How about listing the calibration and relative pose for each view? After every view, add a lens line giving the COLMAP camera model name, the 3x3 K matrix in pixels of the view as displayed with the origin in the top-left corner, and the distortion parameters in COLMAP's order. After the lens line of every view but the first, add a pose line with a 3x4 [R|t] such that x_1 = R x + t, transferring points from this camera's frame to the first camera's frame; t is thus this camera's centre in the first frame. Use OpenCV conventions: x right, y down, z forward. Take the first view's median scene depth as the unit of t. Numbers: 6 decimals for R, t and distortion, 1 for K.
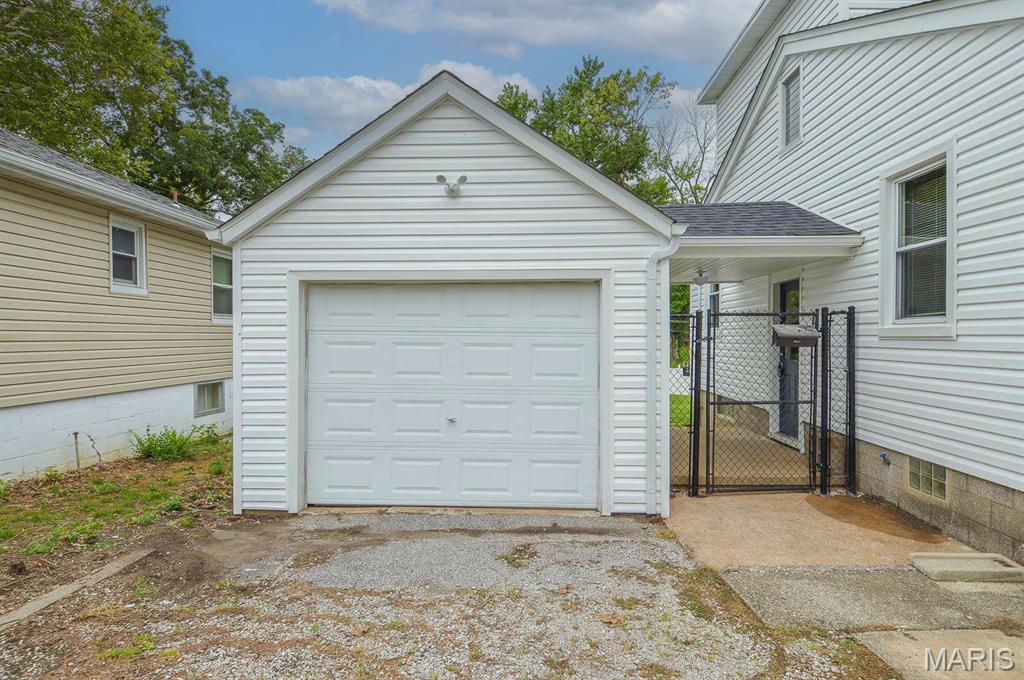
lens RADIAL K [[564.8, 0, 513.1], [0, 564.8, 345.9], [0, 0, 1]] dist [0.002727, -0.016594]
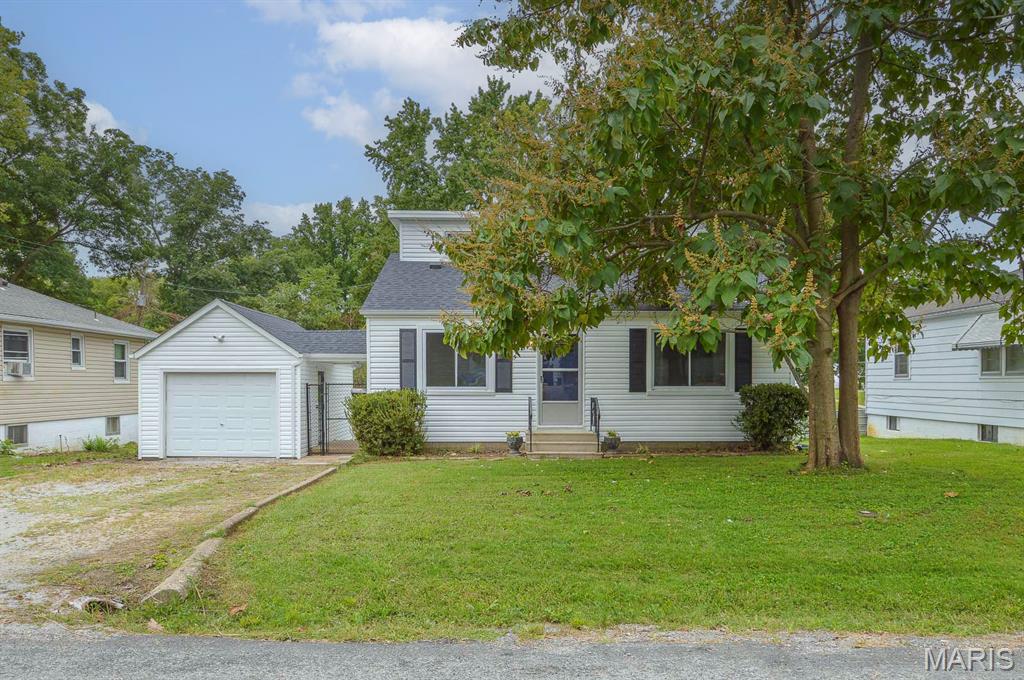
lens RADIAL K [[776.1, 0, 510.5], [0, 776.1, 402.0], [0, 0, 1]] dist [-0.005778, -0.002261]
pose [[0.998648, 0.001704, 0.051951, 0.973609], [-0.002180, 0.999956, 0.009103, -0.009151], [-0.051933, -0.009204, 0.998608, -2.497926]]
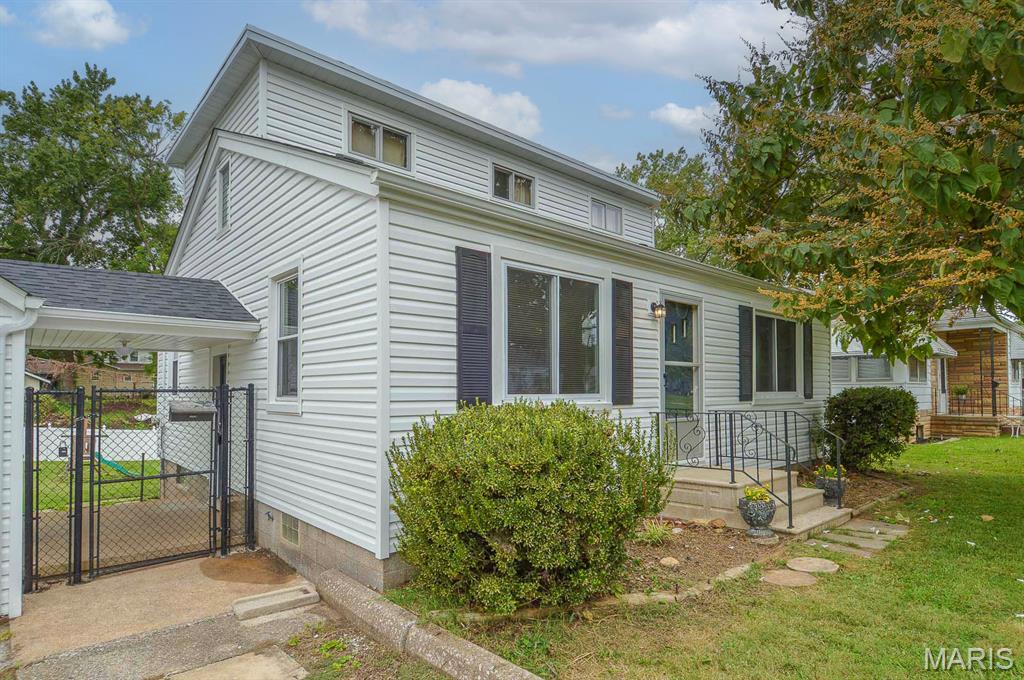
lens RADIAL K [[557.6, 0, 514.2], [0, 557.6, 377.5], [0, 0, 1]] dist [-0.001050, -0.011383]
pose [[0.718372, 0.019880, 0.695375, 0.194842], [0.011428, 0.999119, -0.040370, -0.030920], [-0.695565, 0.036947, 0.717513, -0.176855]]
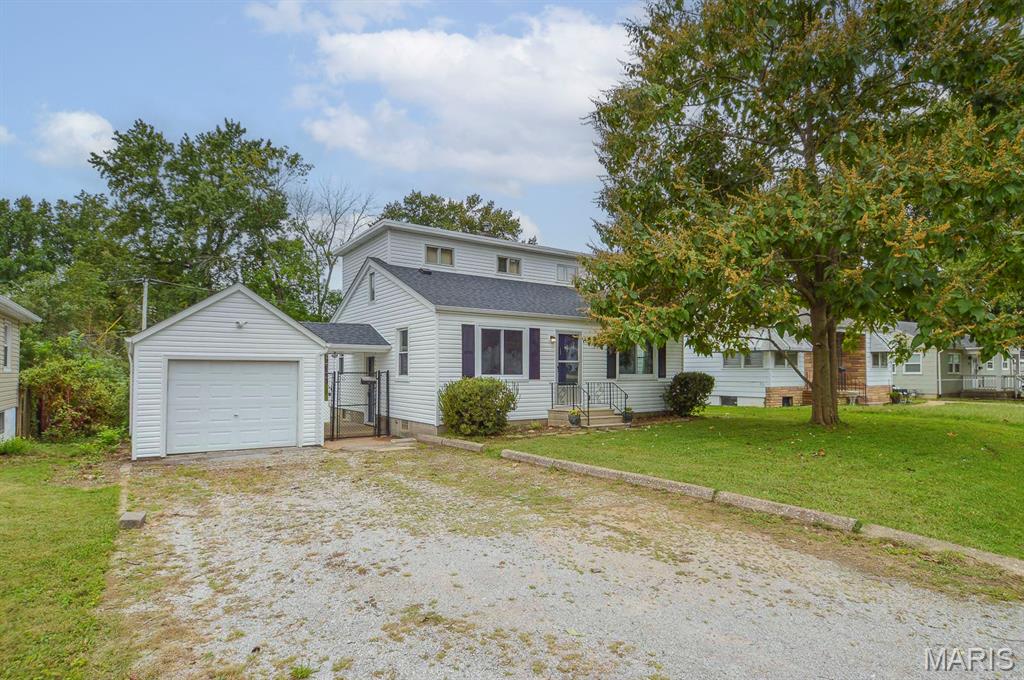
lens RADIAL K [[539.2, 0, 510.8], [0, 539.2, 364.6], [0, 0, 1]] dist [0.002376, -0.013639]
pose [[0.800704, 0.011819, 0.598944, -0.523320], [0.007128, 0.999547, -0.029254, -0.013646], [-0.599018, 0.027693, 0.800257, -1.523110]]
